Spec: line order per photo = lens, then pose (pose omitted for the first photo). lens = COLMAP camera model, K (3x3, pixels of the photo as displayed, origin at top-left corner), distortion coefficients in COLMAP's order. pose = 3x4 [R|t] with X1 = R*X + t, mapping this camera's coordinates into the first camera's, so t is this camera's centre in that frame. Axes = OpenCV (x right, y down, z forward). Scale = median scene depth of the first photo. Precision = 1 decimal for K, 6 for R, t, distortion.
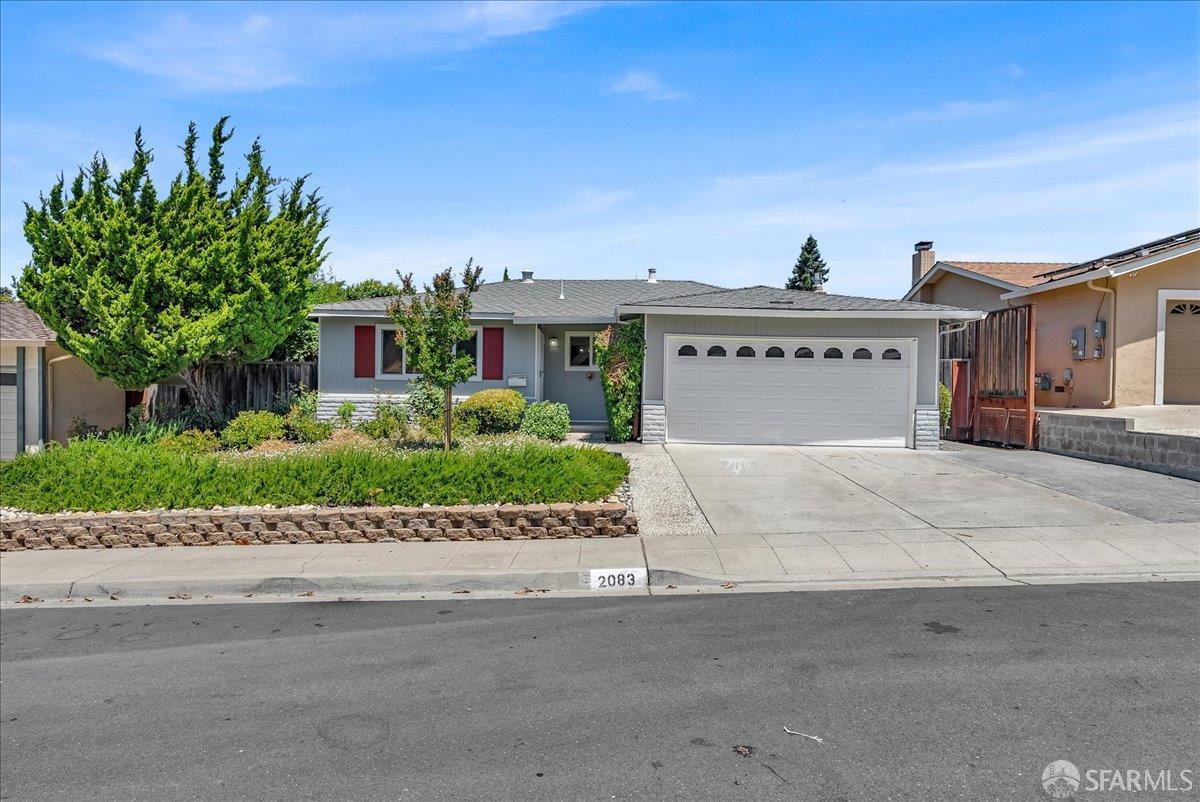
lens RADIAL K [[688.7, 0, 599.7], [0, 688.7, 402.5], [0, 0, 1]] dist [0.002070, -0.001500]
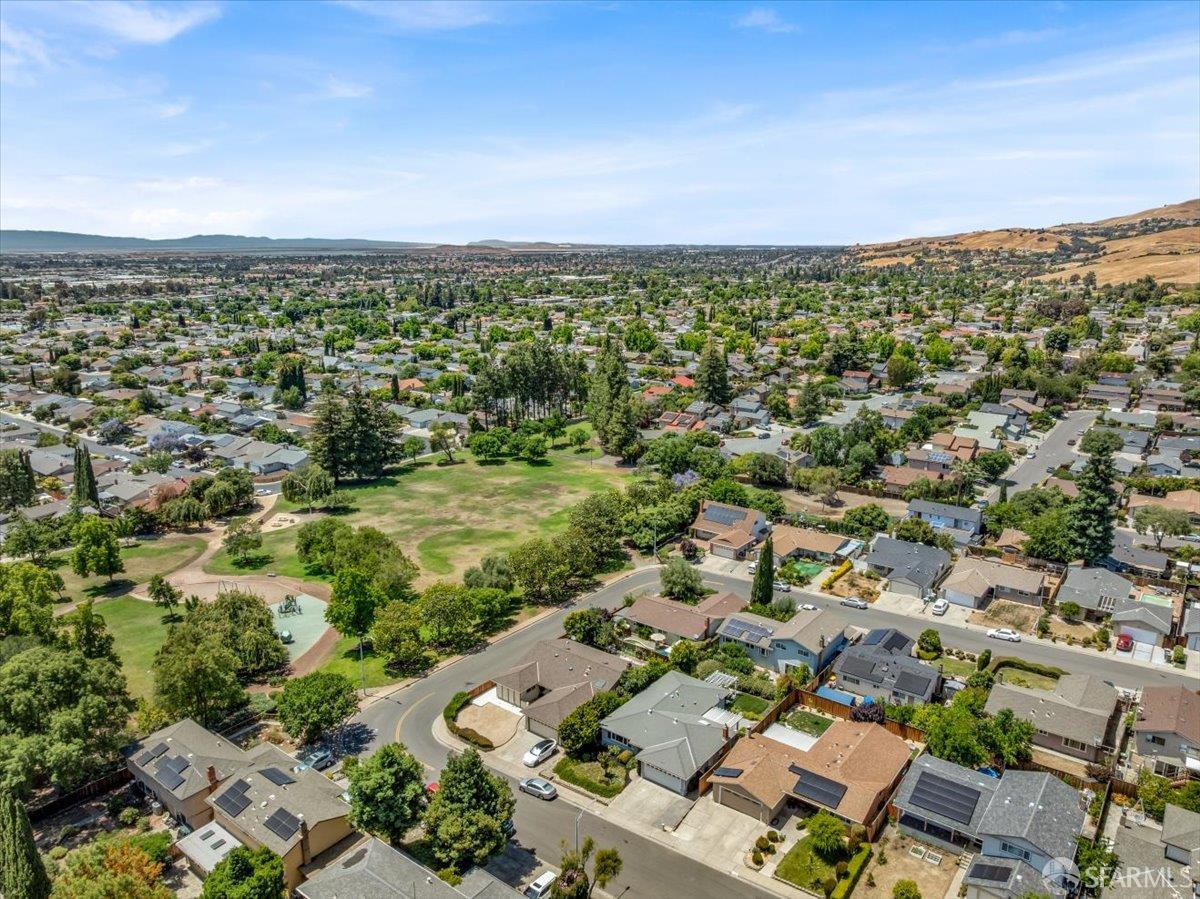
lens RADIAL K [[840.7, 0, 606.0], [0, 840.7, 446.7], [0, 0, 1]] dist [-0.041578, 0.003925]
pose [[0.802687, 0.127752, -0.582557, 4.335301], [0.000918, 0.976523, 0.215412, -5.069037], [0.596400, -0.173443, 0.783725, -5.117582]]
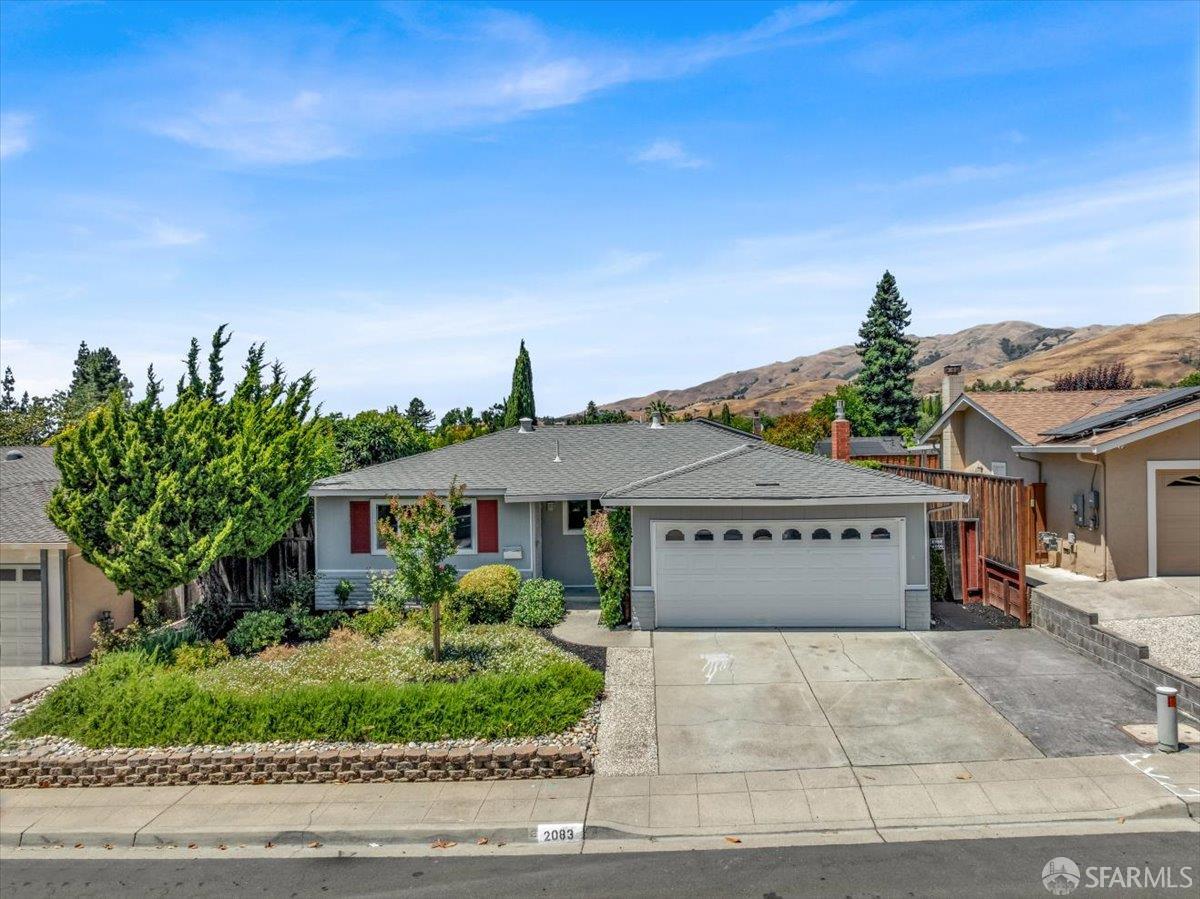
lens RADIAL K [[840.7, 0, 606.0], [0, 840.7, 446.7], [0, 0, 1]] dist [-0.041578, 0.003925]
pose [[0.998164, -0.030687, -0.052226, 0.116719], [0.029891, 0.999426, -0.015963, -0.229565], [0.052686, 0.014373, 0.998508, -0.276659]]
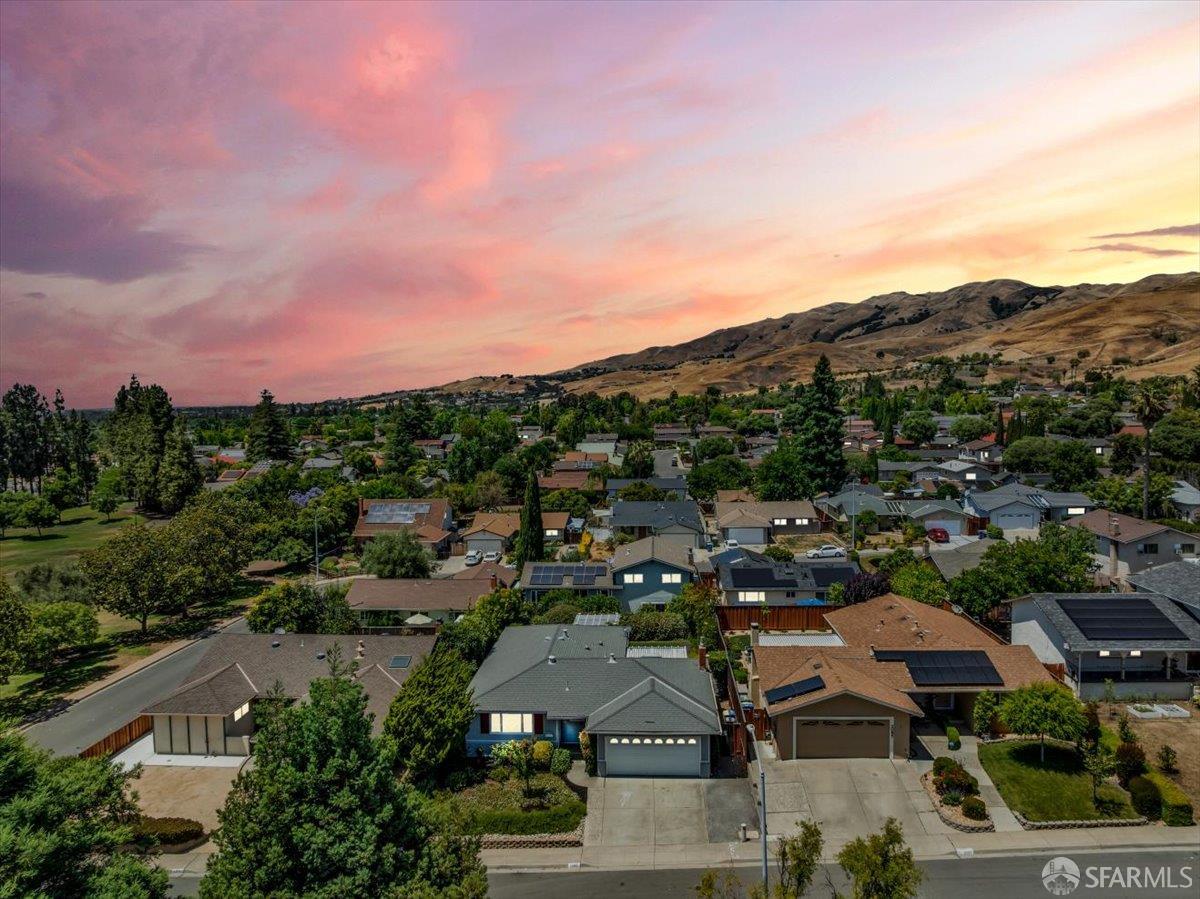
lens RADIAL K [[840.7, 0, 606.0], [0, 840.7, 446.7], [0, 0, 1]] dist [-0.041578, 0.003925]
pose [[0.998717, -0.027291, -0.042647, 0.321793], [0.028967, 0.998812, 0.039191, -1.610817], [0.041527, -0.040376, 0.998321, -2.603465]]
